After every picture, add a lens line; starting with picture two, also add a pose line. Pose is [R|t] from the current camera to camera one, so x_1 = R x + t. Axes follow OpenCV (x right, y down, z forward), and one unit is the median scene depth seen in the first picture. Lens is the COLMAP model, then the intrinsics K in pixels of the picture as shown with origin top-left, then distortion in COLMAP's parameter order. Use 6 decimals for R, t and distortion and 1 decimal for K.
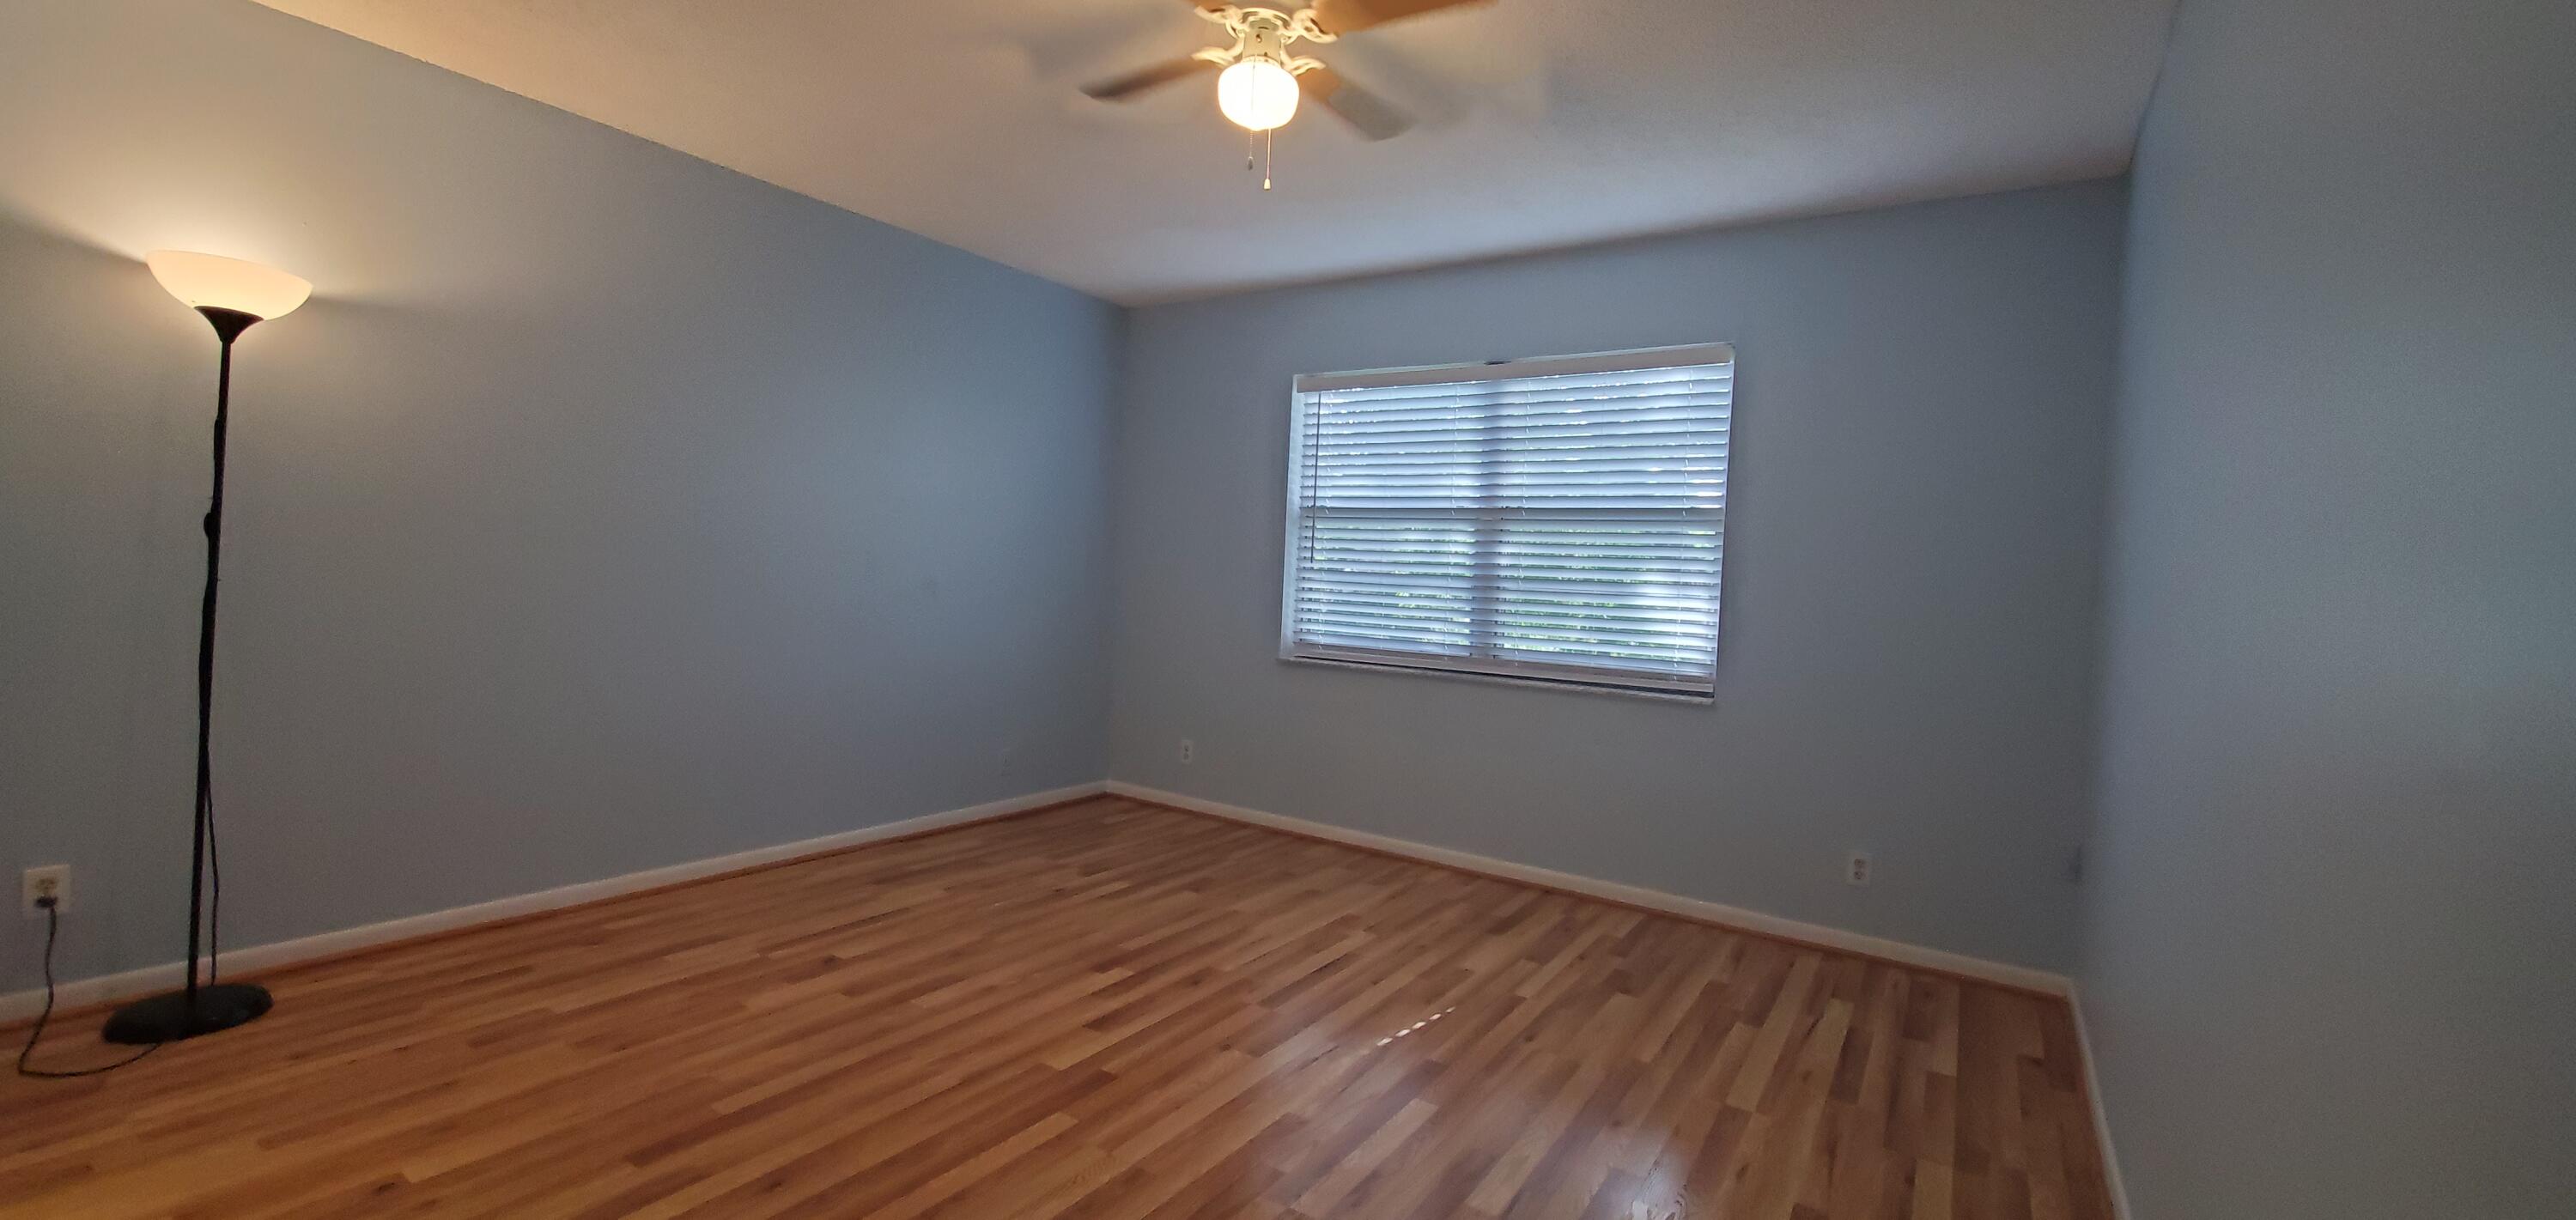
lens RADIAL K [[1030.4, 0, 1294.5], [0, 1030.4, 596.7], [0, 0, 1]] dist [0.001779, -0.000170]
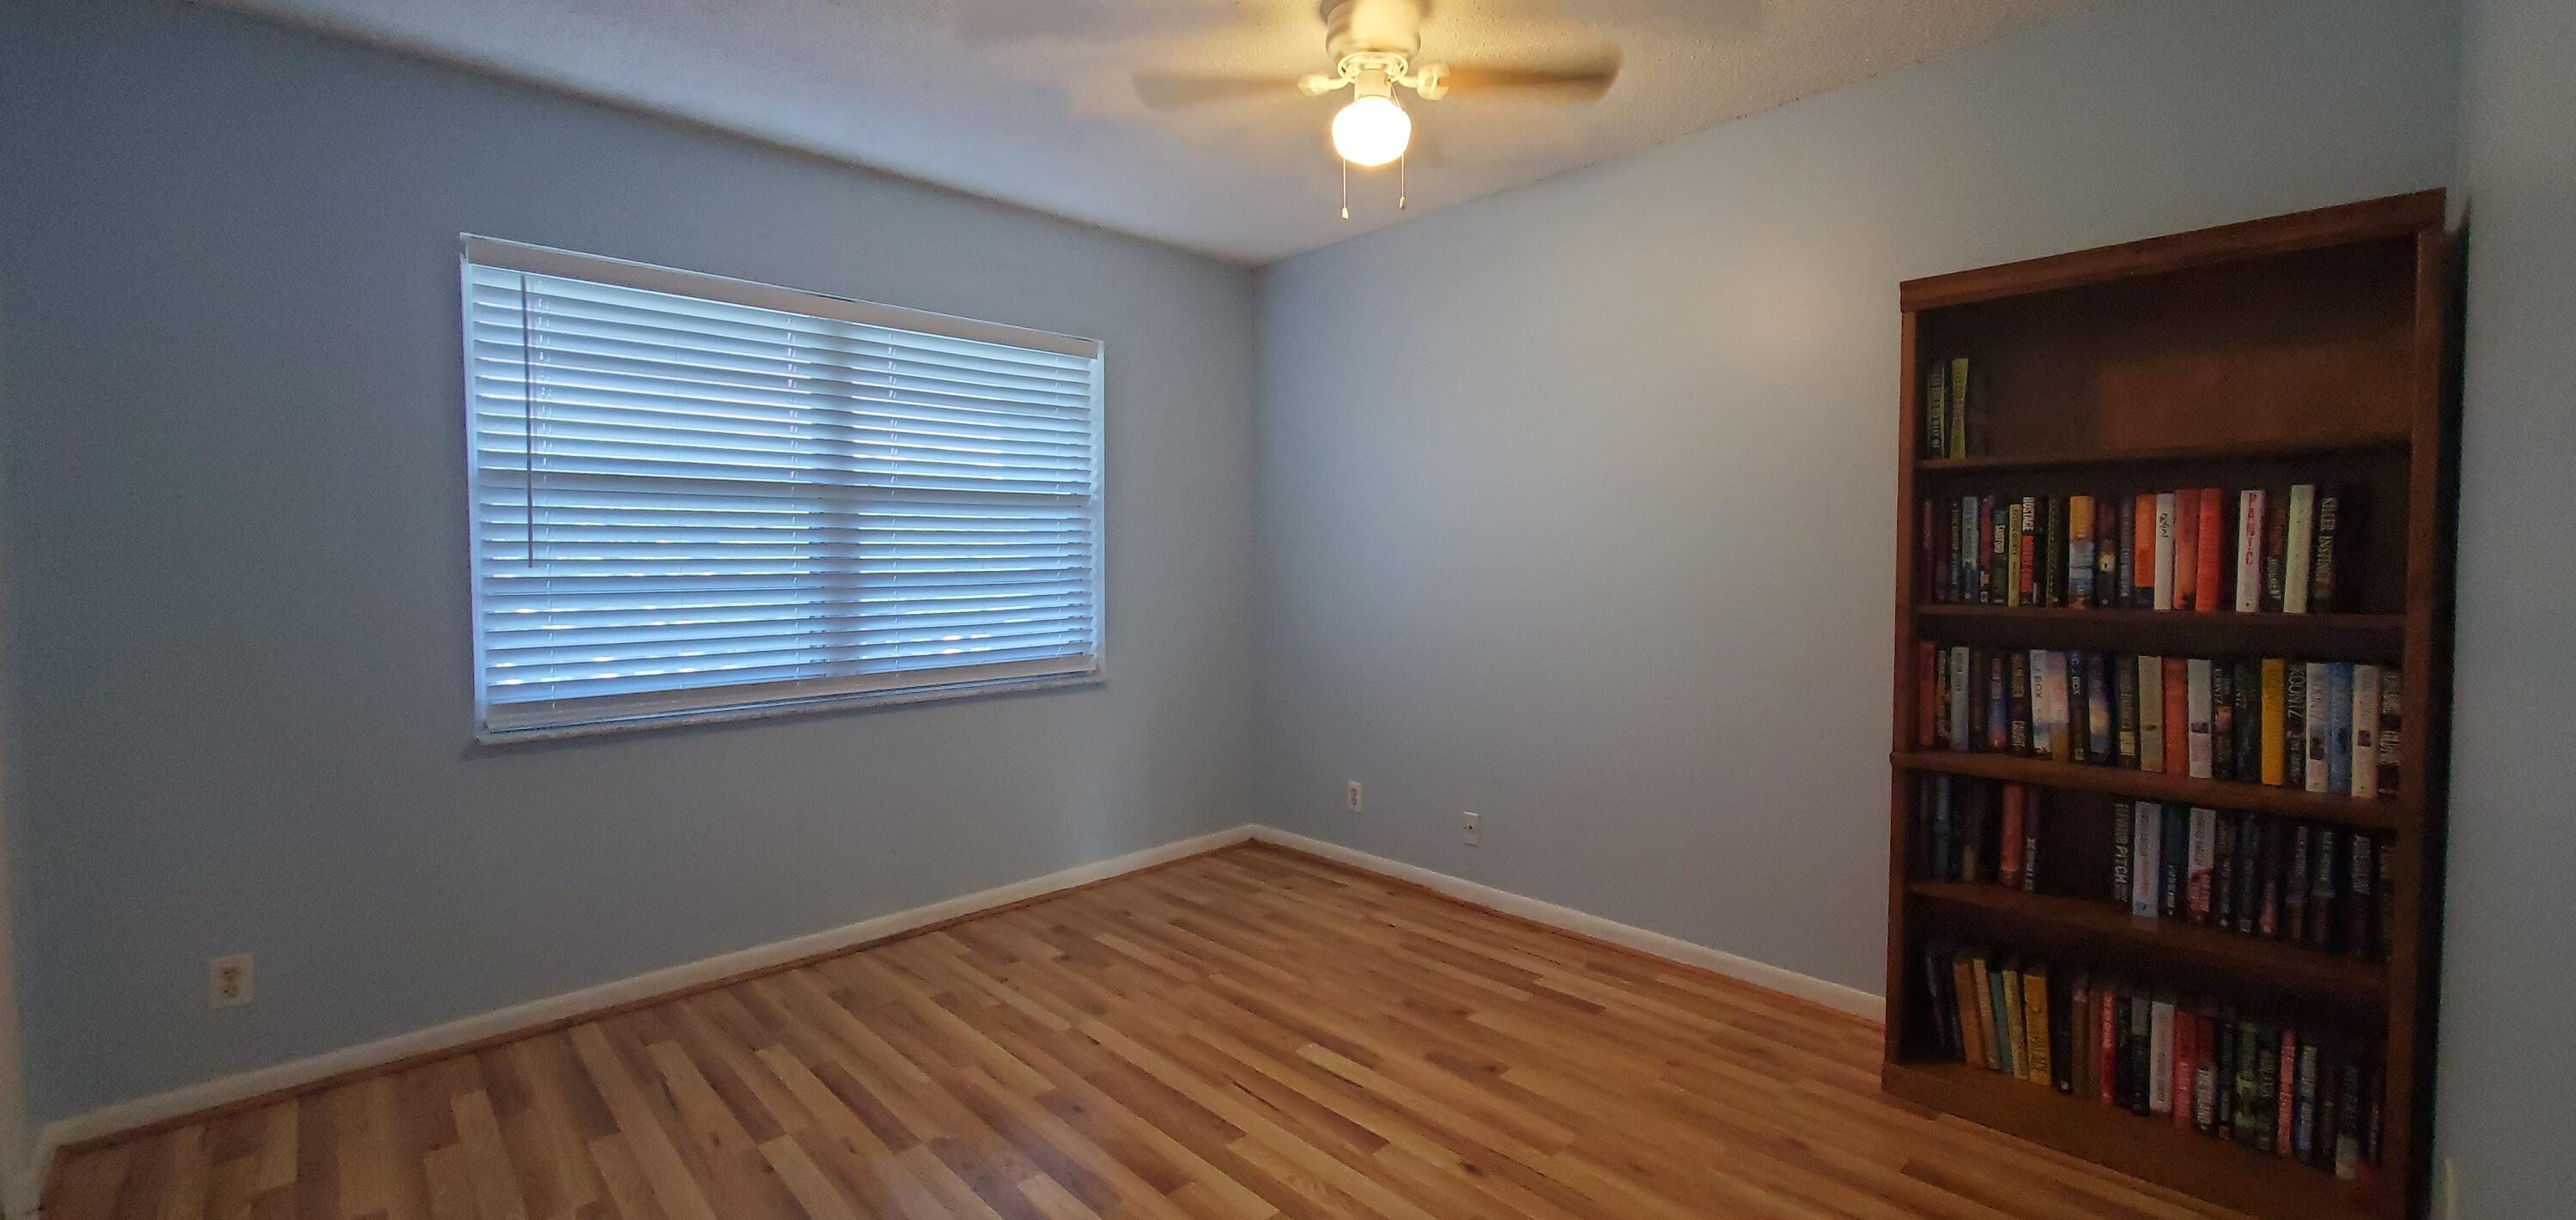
lens RADIAL K [[1030.4, 0, 1294.5], [0, 1030.4, 596.7], [0, 0, 1]] dist [0.001779, -0.000170]
pose [[0.220219, -0.069403, 0.972978, -0.485859], [0.058875, 0.996593, 0.057762, -0.026667], [-0.973672, 0.044563, 0.223555, 0.487039]]
